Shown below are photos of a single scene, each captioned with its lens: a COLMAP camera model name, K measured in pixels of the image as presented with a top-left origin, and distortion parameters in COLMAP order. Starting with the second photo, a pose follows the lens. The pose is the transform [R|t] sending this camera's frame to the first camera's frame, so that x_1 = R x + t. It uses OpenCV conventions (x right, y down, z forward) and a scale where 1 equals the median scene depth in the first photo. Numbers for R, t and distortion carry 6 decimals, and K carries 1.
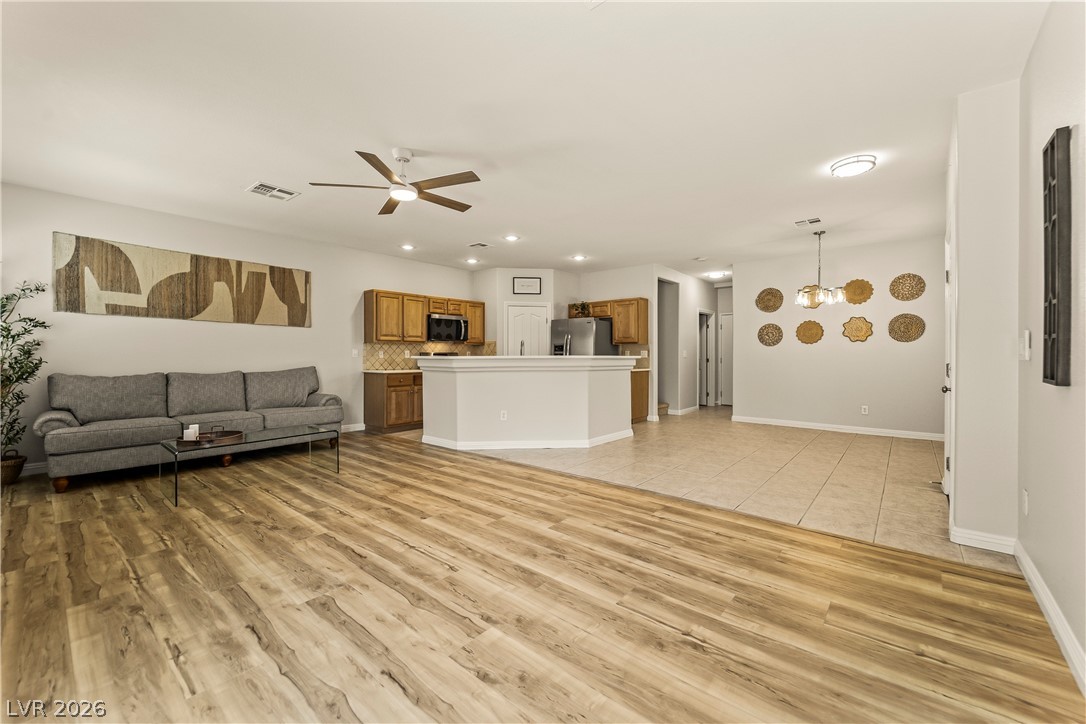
lens RADIAL K [[428.4, 0, 548.6], [0, 428.4, 358.2], [0, 0, 1]] dist [0.011348, -0.008965]
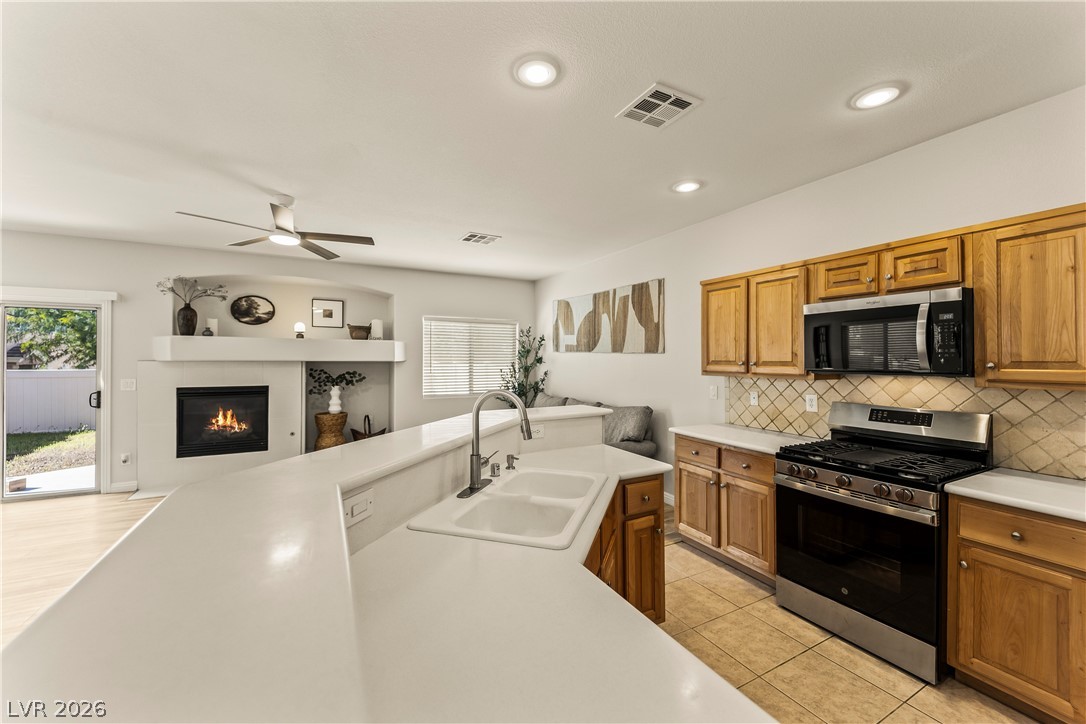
lens RADIAL K [[428.4, 0, 548.8], [0, 428.4, 360.4], [0, 0, 1]] dist [0.011348, -0.008965]
pose [[-0.369383, 0.002154, -0.929275, 0.346243], [-0.009676, 0.999934, 0.006164, -0.104817], [0.929227, 0.011268, -0.369337, 1.839429]]
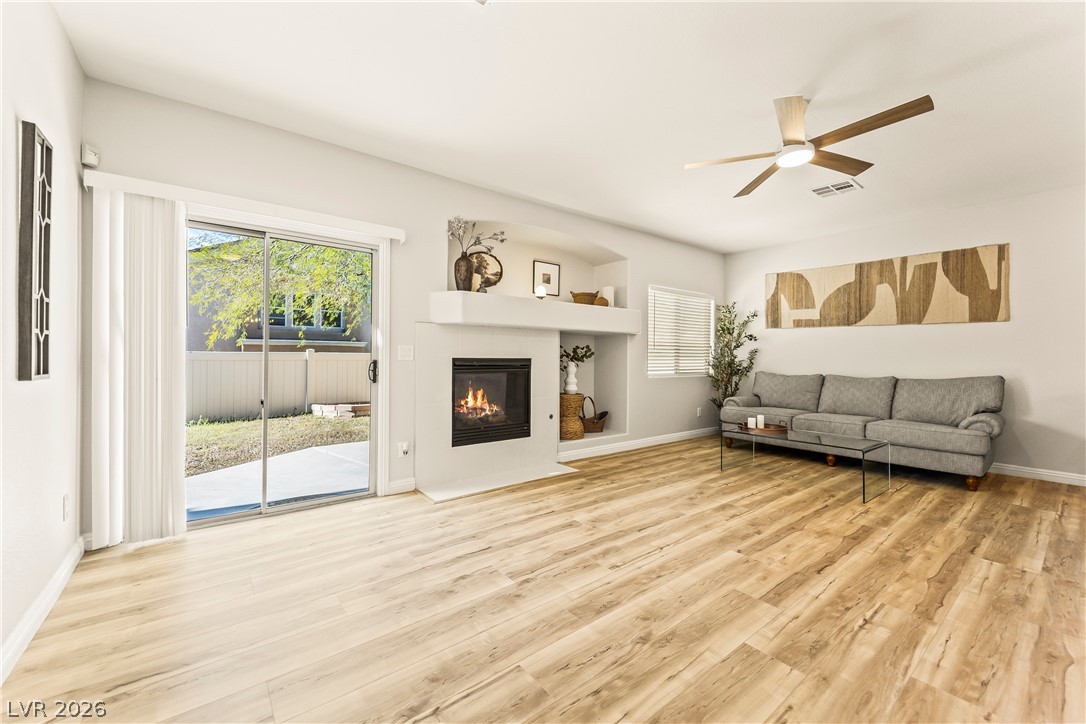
lens RADIAL K [[428.4, 0, 541.3], [0, 428.4, 359.0], [0, 0, 1]] dist [0.011348, -0.008965]
pose [[-0.217407, 0.002172, -0.976079, 0.520279], [-0.014150, 0.999885, 0.005376, -0.003498], [0.975979, 0.014980, -0.217351, 0.673516]]
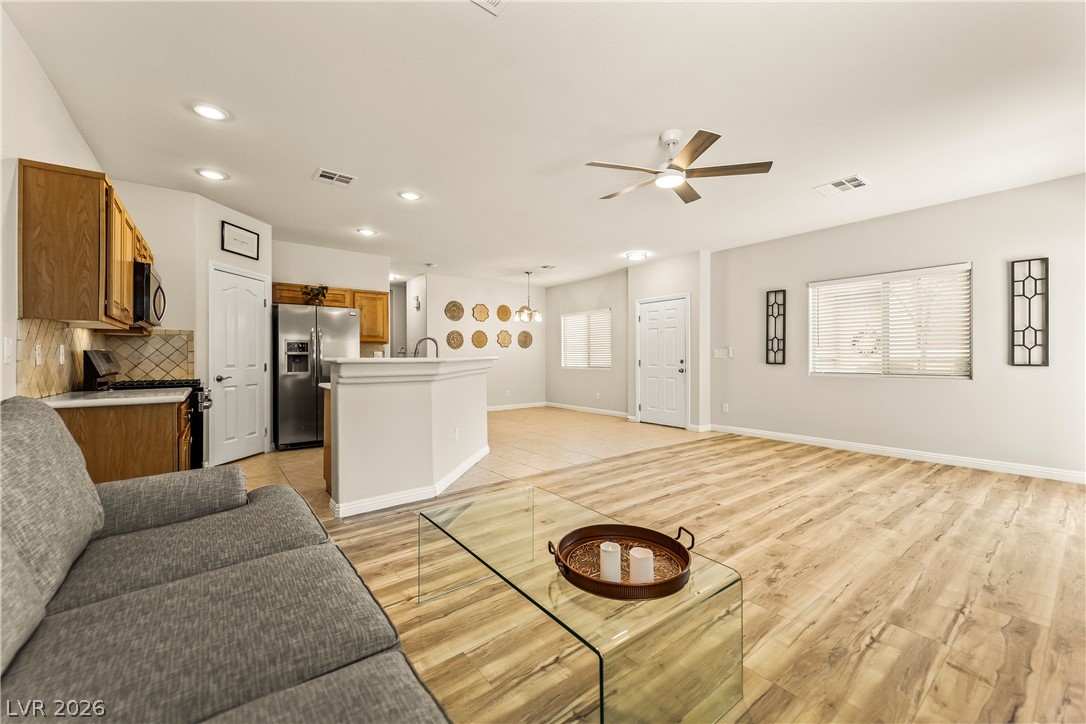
lens RADIAL K [[428.4, 0, 543.1], [0, 428.4, 357.7], [0, 0, 1]] dist [0.011348, -0.008965]
pose [[0.222349, -0.002213, 0.974965, -1.226811], [0.009192, 0.999958, 0.000173, -0.003887], [-0.974924, 0.008923, 0.222360, 1.003075]]
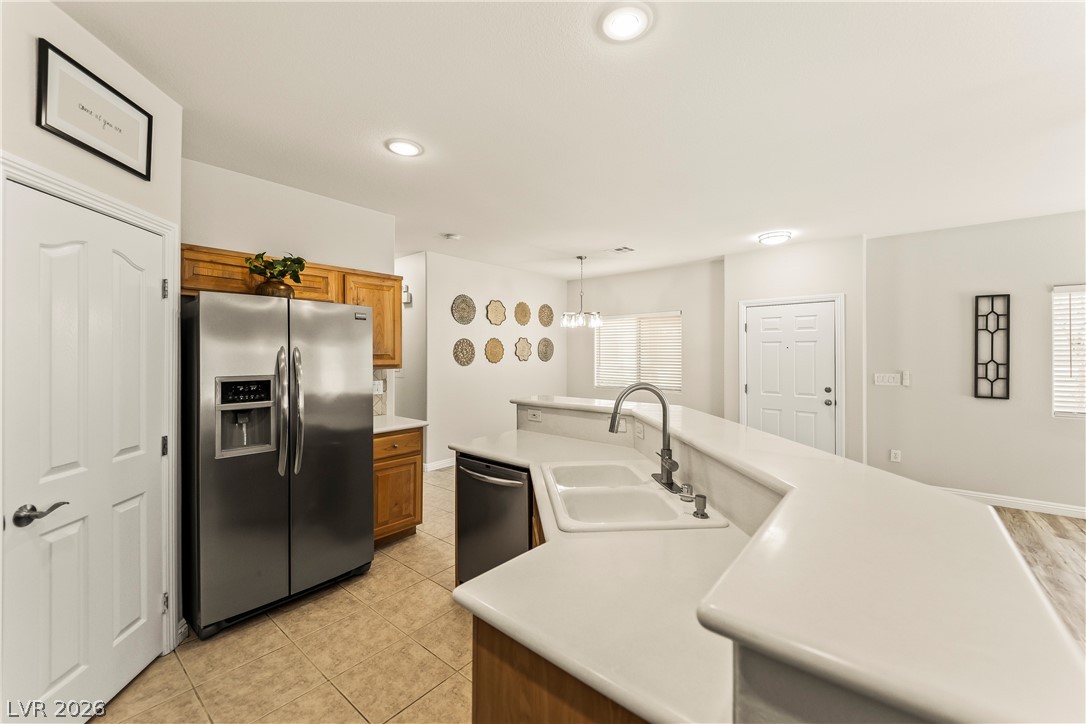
lens RADIAL K [[428.4, 0, 545.1], [0, 428.4, 352.7], [0, 0, 1]] dist [0.011348, -0.008965]
pose [[0.007800, 0.001837, 0.999968, -0.607541], [0.008081, 0.999966, -0.001900, -0.102993], [-0.999937, 0.008096, 0.007785, 1.713733]]
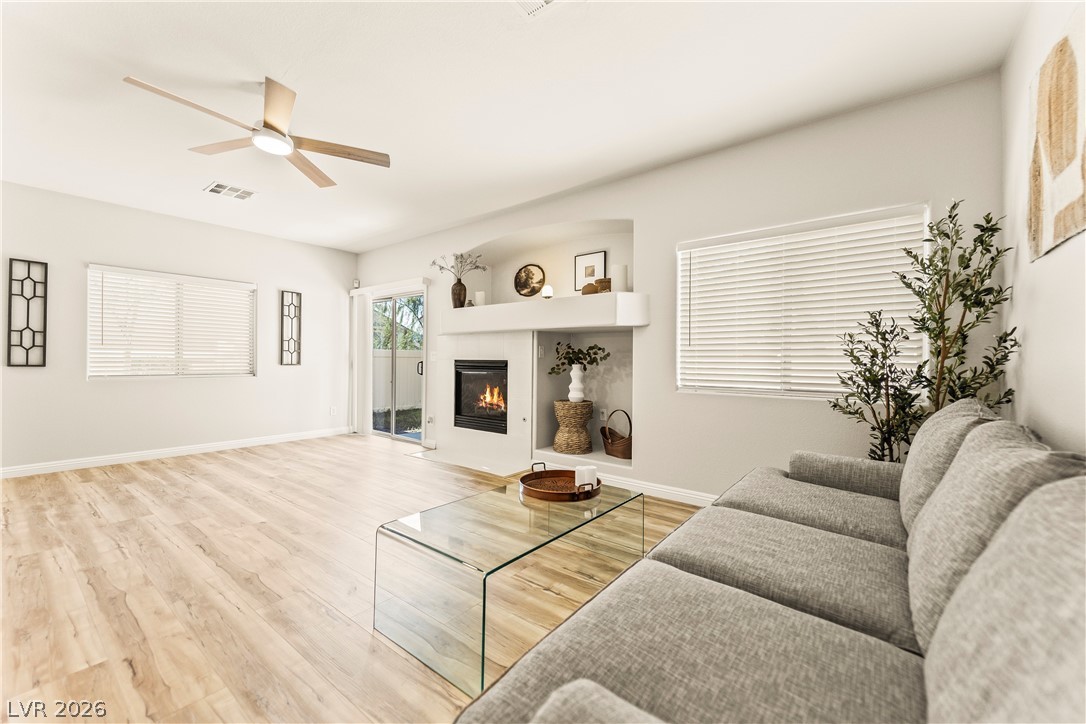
lens RADIAL K [[428.4, 0, 546.6], [0, 428.4, 363.0], [0, 0, 1]] dist [0.011348, -0.008965]
pose [[-0.999177, -0.008575, -0.039648, -0.754110], [-0.009018, 0.999899, 0.011022, -0.005468], [0.039549, 0.011371, -0.999153, 1.686728]]
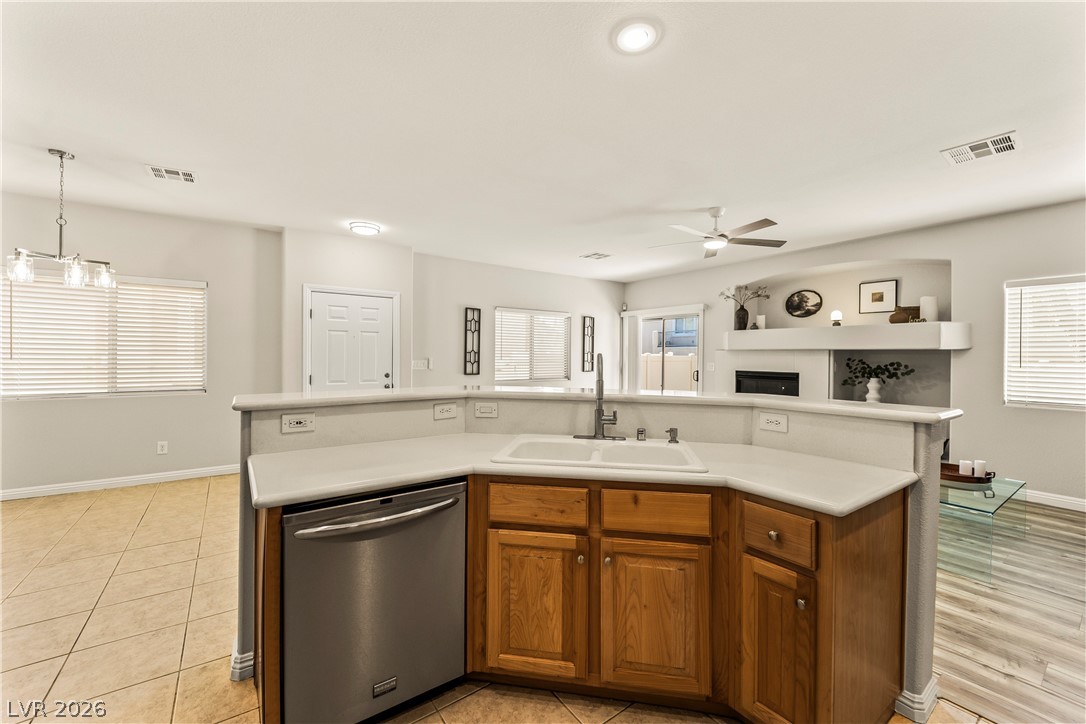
lens RADIAL K [[428.4, 0, 537.6], [0, 428.4, 357.7], [0, 0, 1]] dist [0.011348, -0.008965]
pose [[-0.965409, -0.010450, 0.260532, -0.161933], [-0.007503, 0.999896, 0.012304, -0.067313], [-0.260633, 0.009924, -0.965387, 2.179803]]
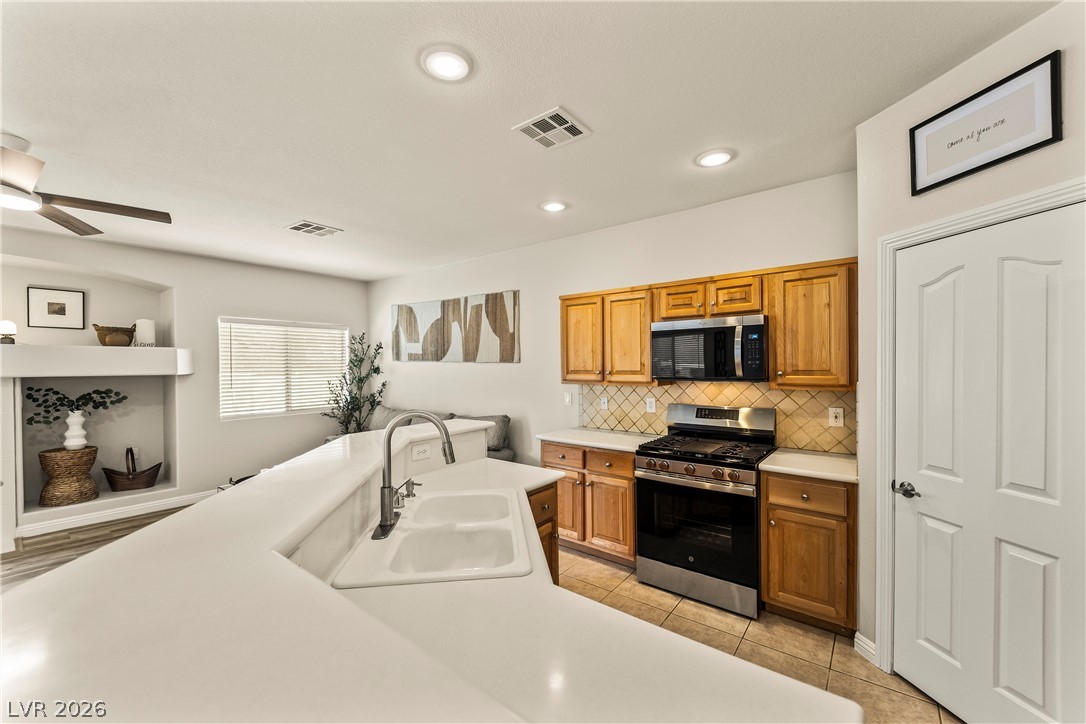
lens RADIAL K [[428.4, 0, 551.0], [0, 428.4, 369.4], [0, 0, 1]] dist [0.011348, -0.008965]
pose [[0.045984, 0.011048, -0.998881, 0.355433], [-0.000602, 0.999939, 0.011032, -0.115451], [0.998942, 0.000094, 0.045988, 1.725052]]
